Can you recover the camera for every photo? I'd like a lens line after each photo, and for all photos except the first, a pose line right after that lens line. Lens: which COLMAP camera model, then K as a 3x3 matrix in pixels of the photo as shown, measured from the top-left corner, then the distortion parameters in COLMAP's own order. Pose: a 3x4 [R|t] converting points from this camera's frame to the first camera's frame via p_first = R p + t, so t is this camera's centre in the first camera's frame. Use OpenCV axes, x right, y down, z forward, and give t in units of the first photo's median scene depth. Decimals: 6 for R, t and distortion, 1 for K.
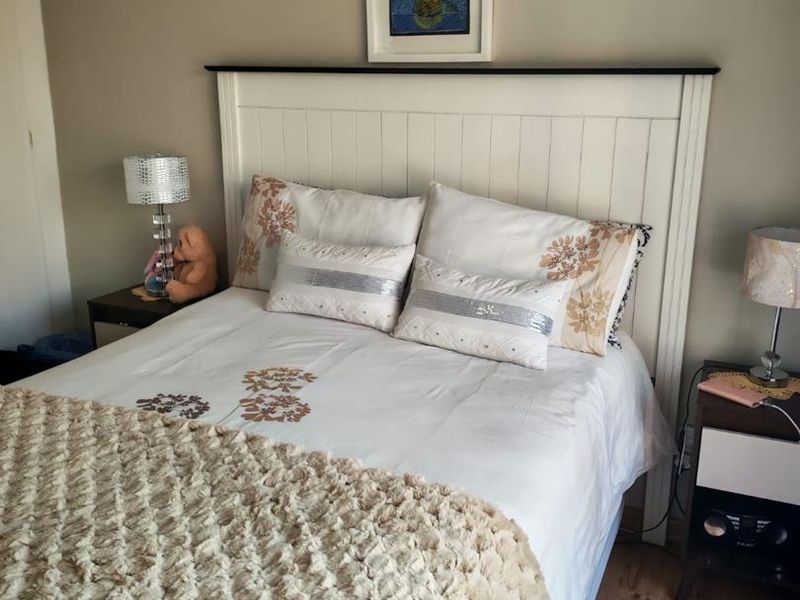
lens RADIAL K [[782.8, 0, 401.8], [0, 782.8, 307.7], [0, 0, 1]] dist [0.079431, -0.199714]
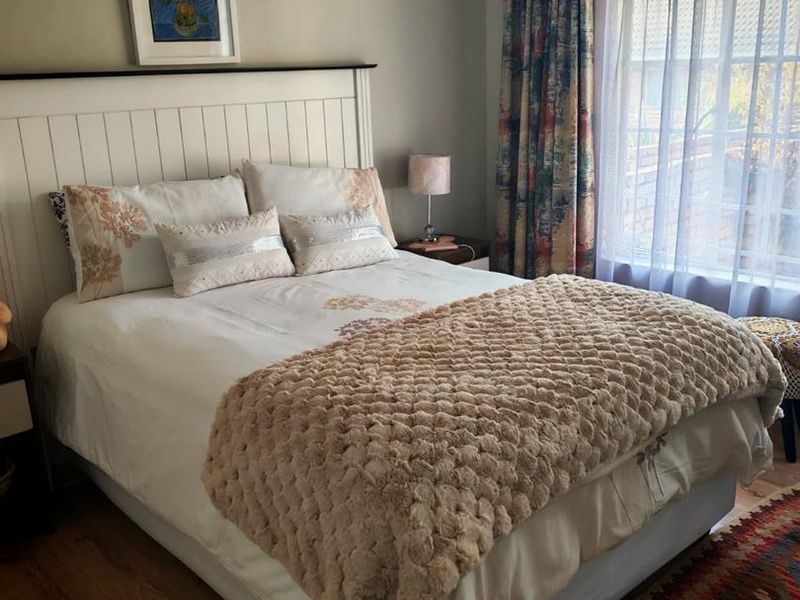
lens RADIAL K [[807.9, 0, 408.8], [0, 807.9, 297.9], [0, 0, 1]] dist [0.155040, -0.289087]
pose [[0.391613, -0.274372, 0.878271, -1.058074], [0.297138, 0.941077, 0.161502, -0.086009], [-0.870832, 0.197721, 0.450064, 0.235047]]
